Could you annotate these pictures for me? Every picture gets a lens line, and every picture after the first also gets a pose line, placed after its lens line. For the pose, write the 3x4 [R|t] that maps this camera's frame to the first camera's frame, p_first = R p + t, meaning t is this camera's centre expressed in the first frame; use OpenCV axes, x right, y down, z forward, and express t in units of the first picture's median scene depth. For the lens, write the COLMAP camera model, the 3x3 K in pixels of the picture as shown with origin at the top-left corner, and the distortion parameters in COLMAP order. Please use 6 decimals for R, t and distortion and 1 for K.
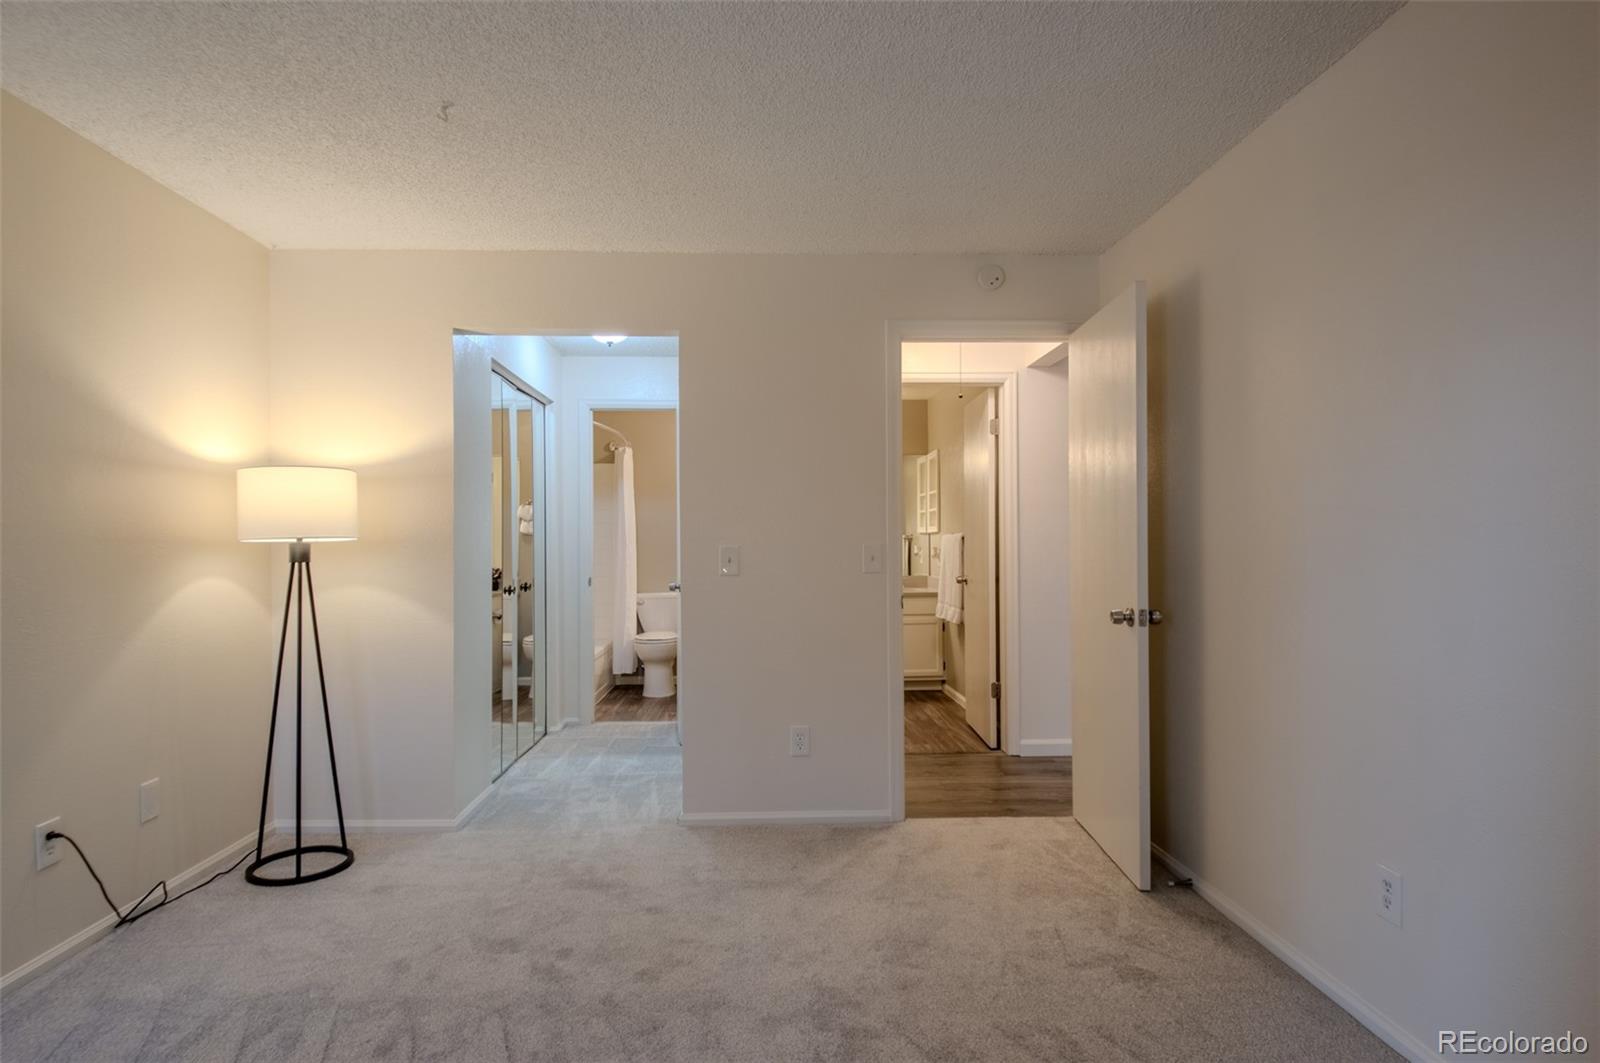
lens RADIAL K [[833.4, 0, 785.9], [0, 833.4, 528.2], [0, 0, 1]] dist [0.015099, -0.030100]
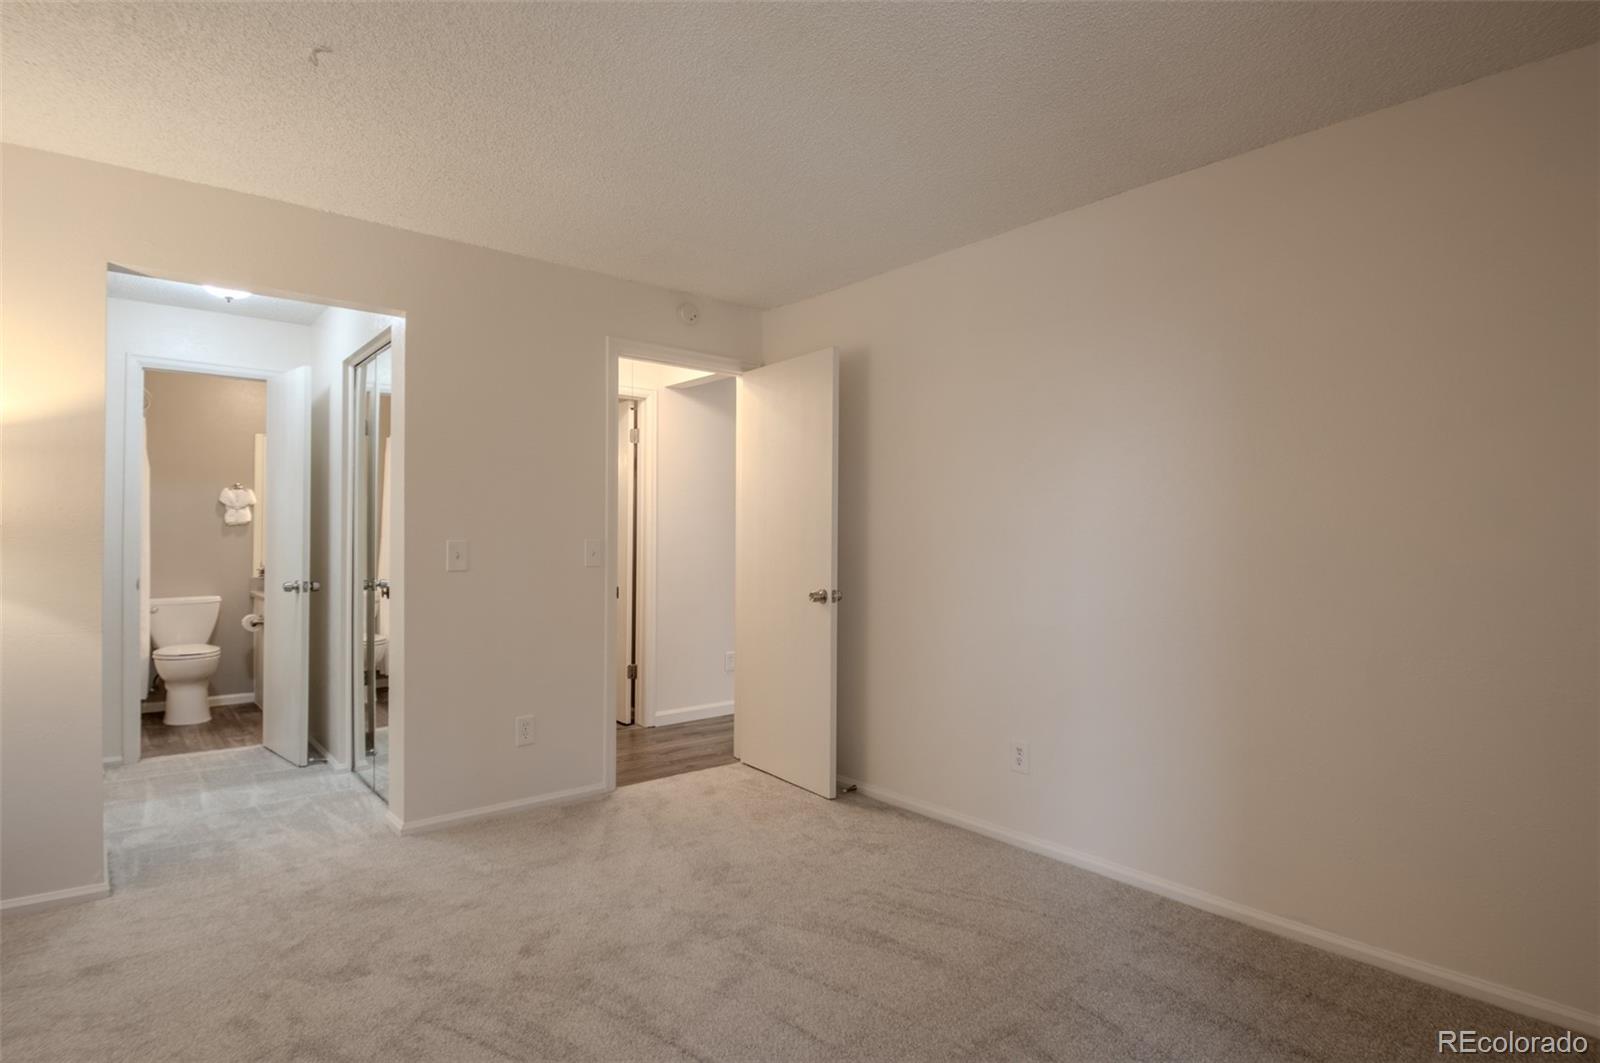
lens RADIAL K [[833.4, 0, 783.8], [0, 833.4, 527.1], [0, 0, 1]] dist [0.015099, -0.030100]
pose [[0.792382, 0.017194, 0.609782, -0.371912], [-0.018517, 0.999820, -0.004129, 0.002203], [-0.609744, -0.008020, 0.792558, -0.012357]]
